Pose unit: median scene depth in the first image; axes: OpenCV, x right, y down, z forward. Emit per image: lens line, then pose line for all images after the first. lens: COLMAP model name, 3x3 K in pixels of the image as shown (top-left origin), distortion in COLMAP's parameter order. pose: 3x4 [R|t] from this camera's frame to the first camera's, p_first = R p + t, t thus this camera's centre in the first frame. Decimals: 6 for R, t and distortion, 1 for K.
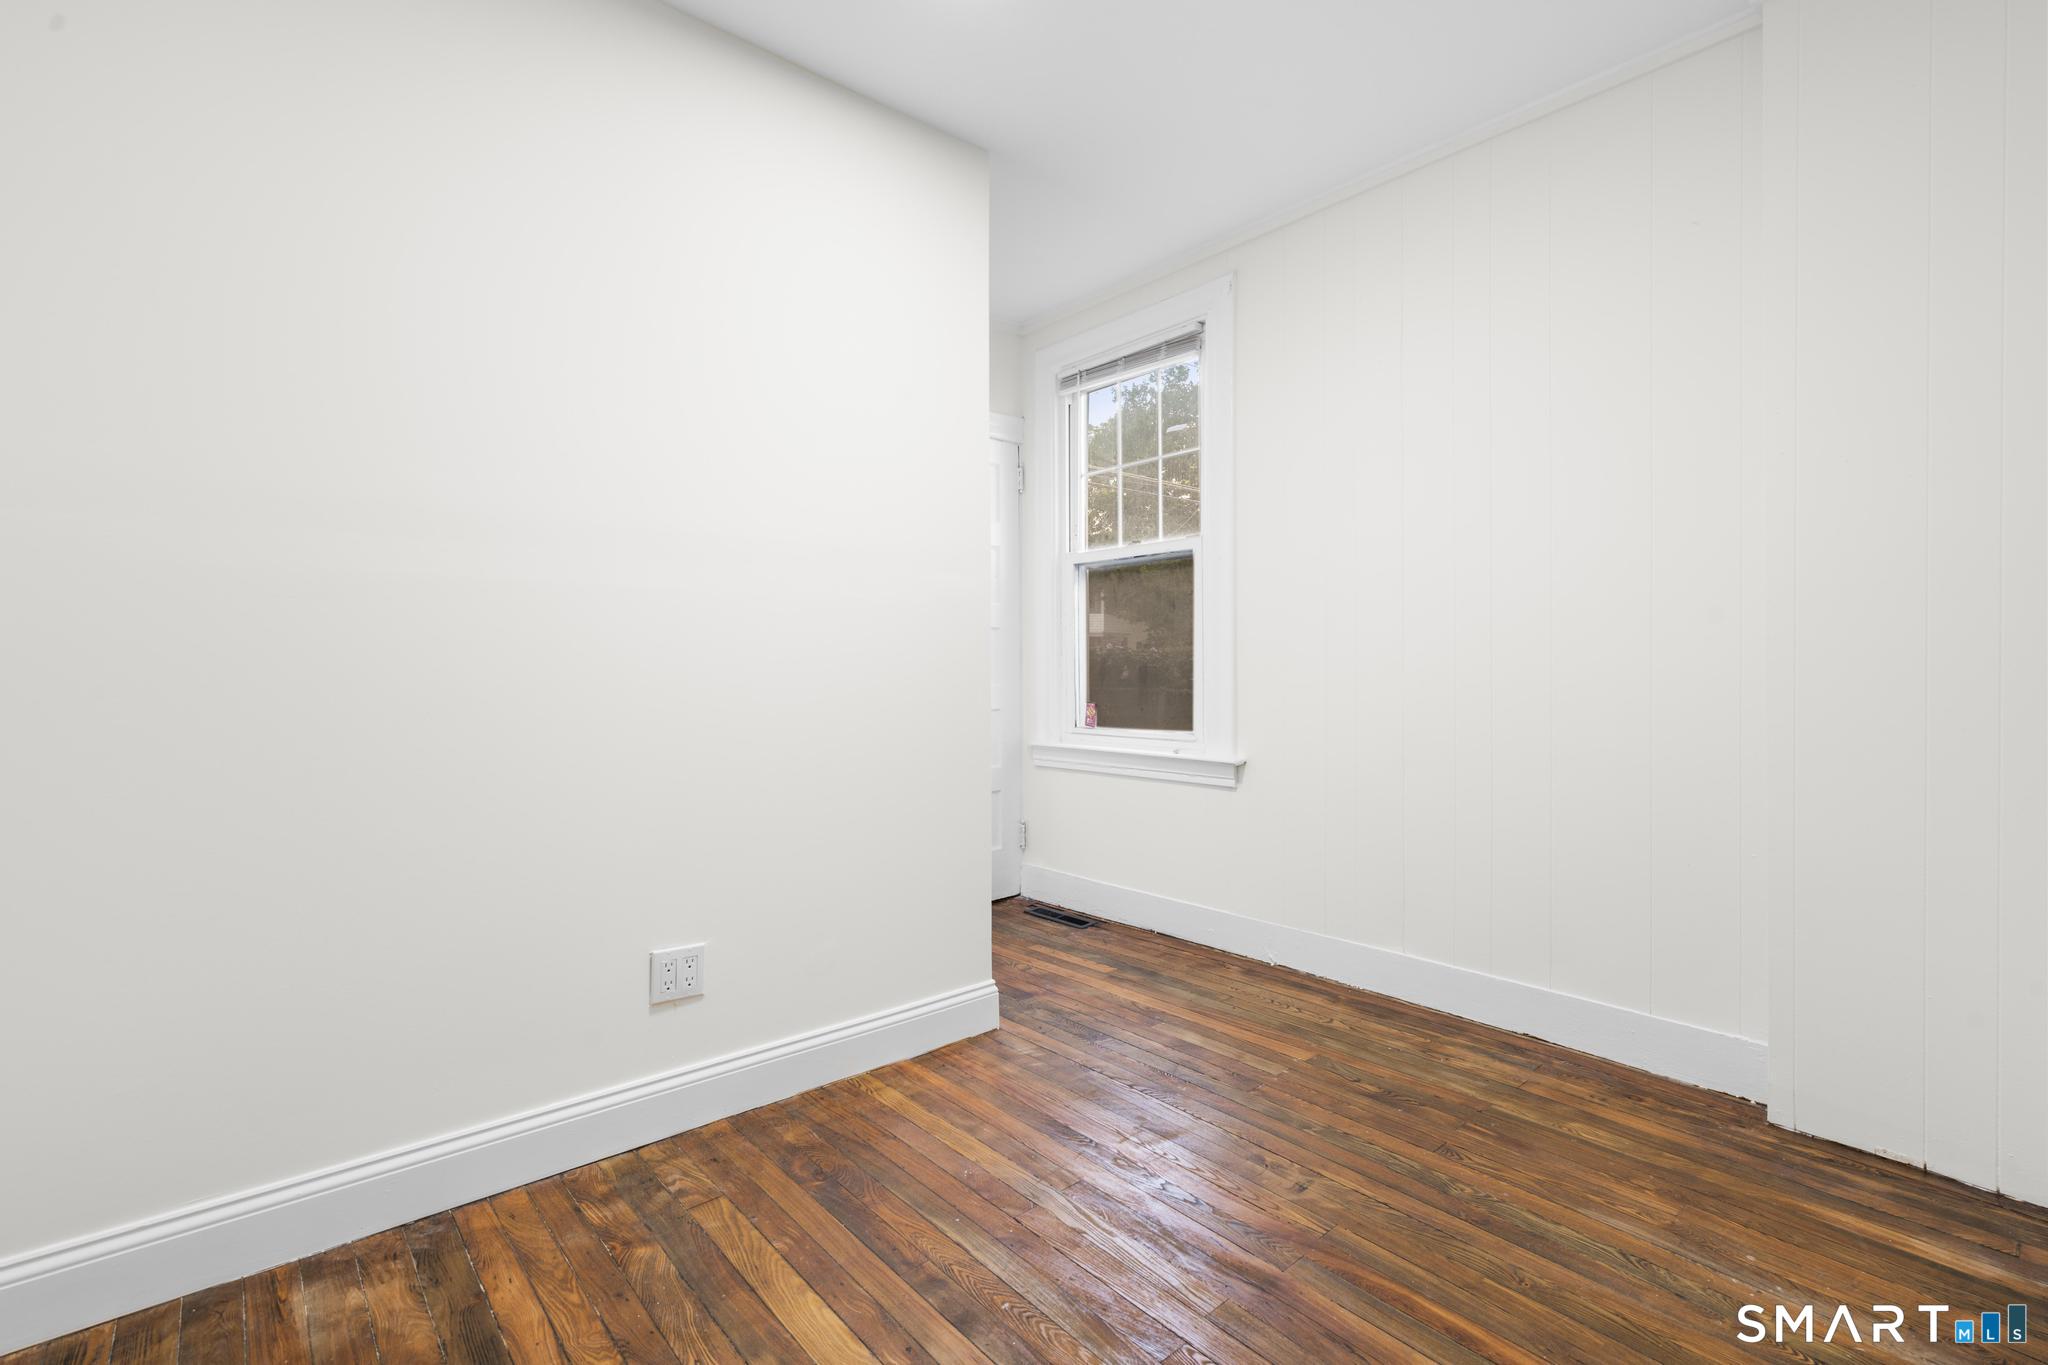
lens RADIAL K [[918.3, 0, 1024.0], [0, 918.3, 682.5], [0, 0, 1]] dist [-0.000530, 0.001196]
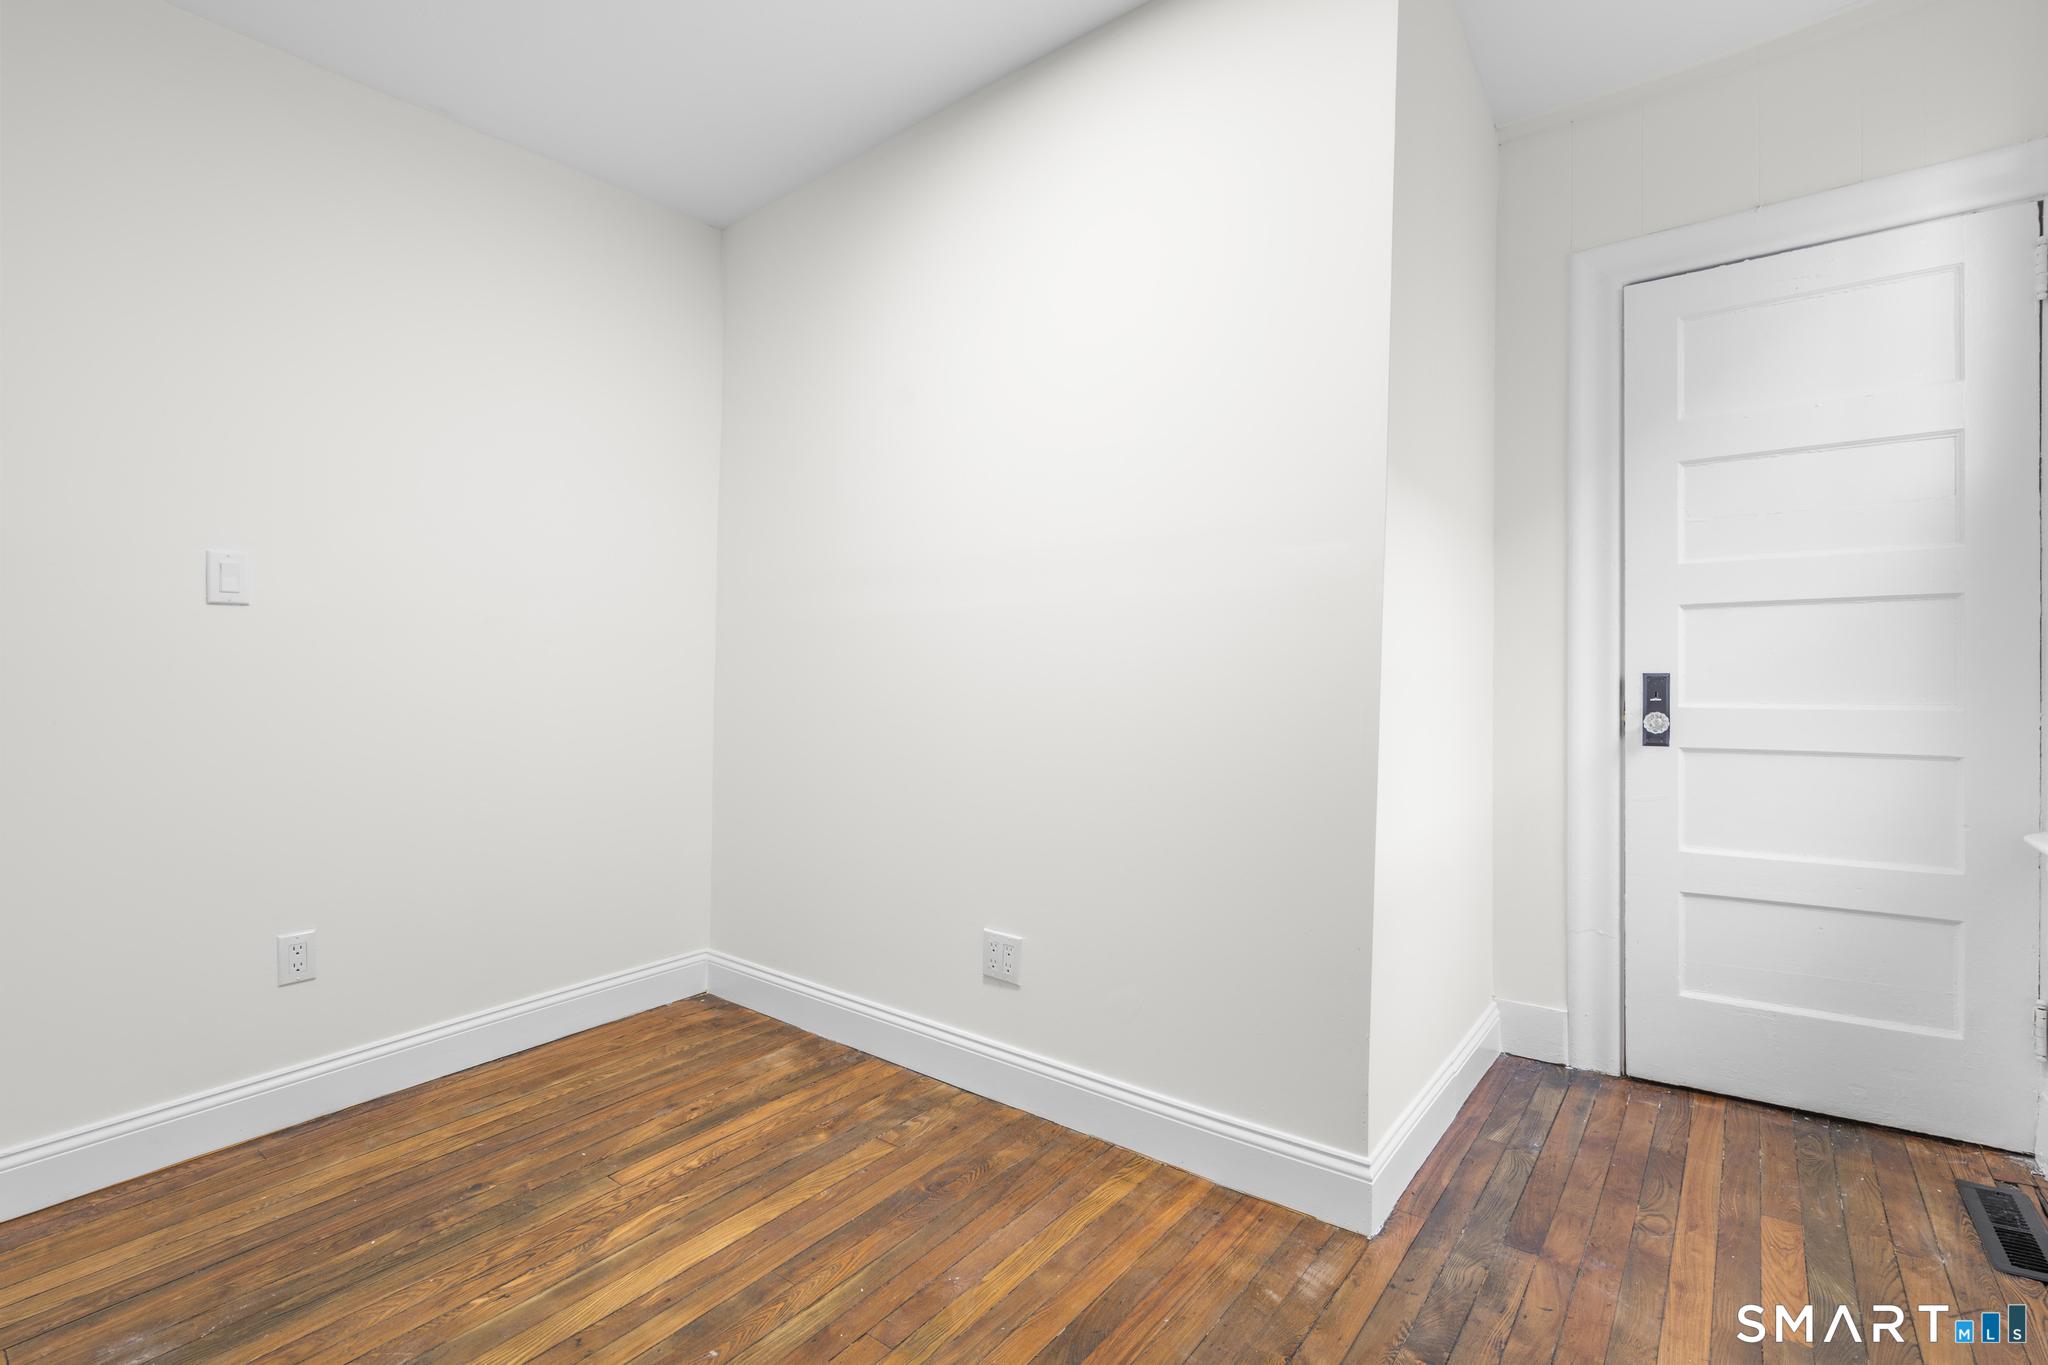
lens RADIAL K [[918.3, 0, 1024.0], [0, 918.3, 682.5], [0, 0, 1]] dist [-0.000530, 0.001196]
pose [[0.195626, 0.016098, -0.980546, 0.765635], [-0.003079, 0.999870, 0.015801, -0.031202], [0.980674, -0.000072, 0.195650, 0.886820]]
